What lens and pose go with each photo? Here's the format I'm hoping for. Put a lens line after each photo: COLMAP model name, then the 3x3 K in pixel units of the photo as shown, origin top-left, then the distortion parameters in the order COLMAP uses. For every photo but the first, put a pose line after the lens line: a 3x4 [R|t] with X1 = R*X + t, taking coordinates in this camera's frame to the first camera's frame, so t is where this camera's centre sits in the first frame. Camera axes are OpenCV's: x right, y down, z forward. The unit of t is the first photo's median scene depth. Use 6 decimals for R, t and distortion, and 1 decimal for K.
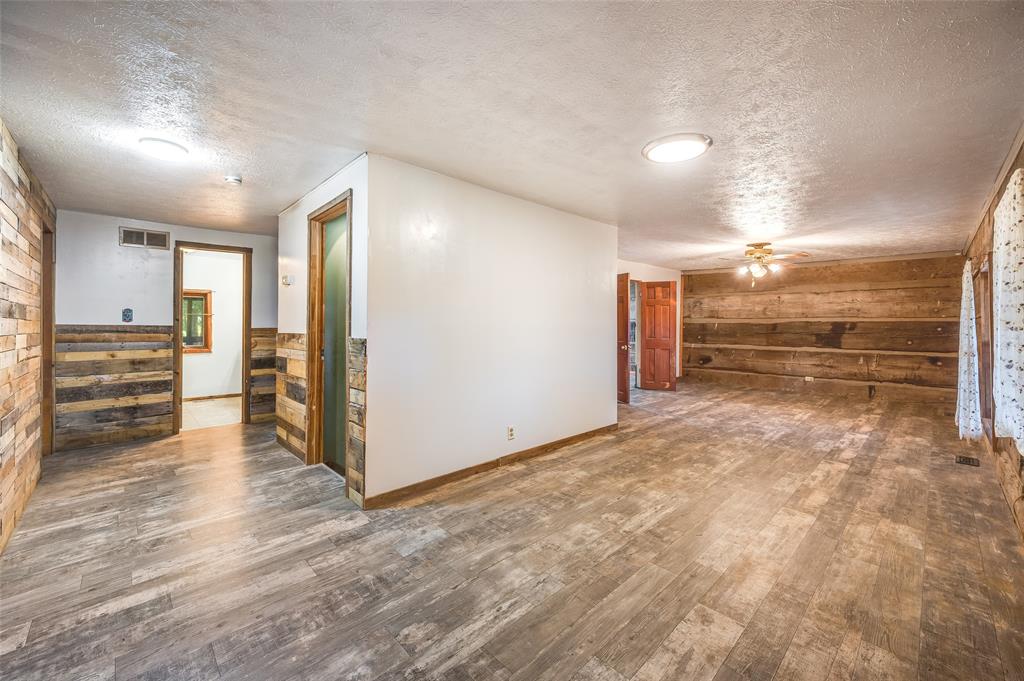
lens RADIAL K [[411.0, 0, 508.9], [0, 411.0, 313.6], [0, 0, 1]] dist [-0.001484, -0.000061]
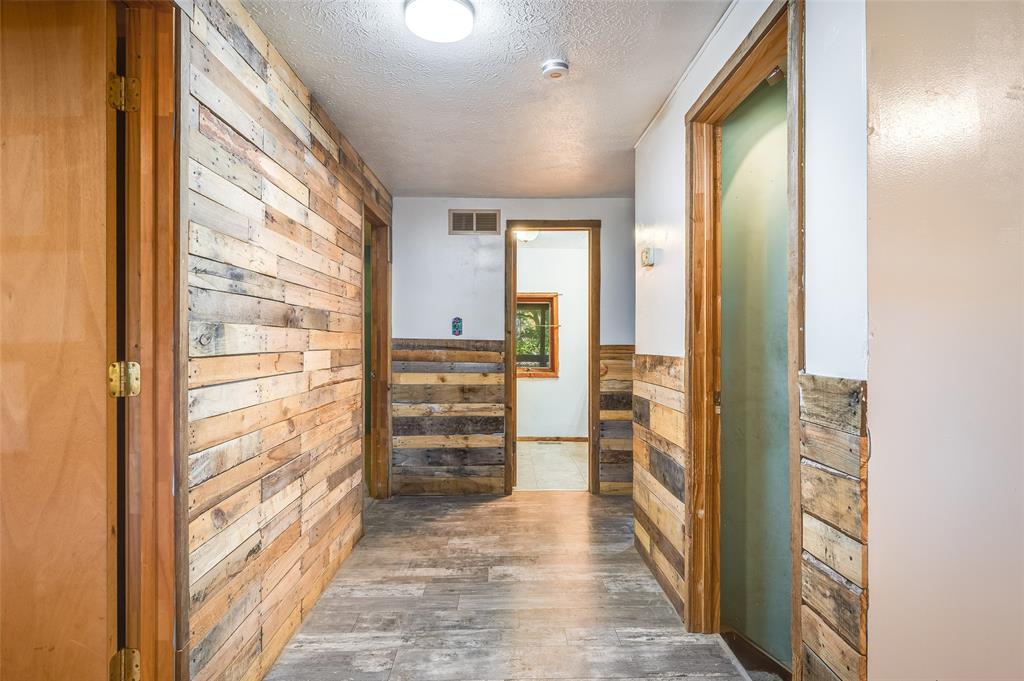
lens RADIAL K [[550.6, 0, 512.0], [0, 550.6, 340.5], [0, 0, 1]] dist [-0.001200, -0.000395]
pose [[0.733841, 0.003895, -0.679310, -0.195271], [0.013262, 0.999711, 0.020059, 0.012659], [0.679192, -0.023729, 0.733577, 0.373753]]
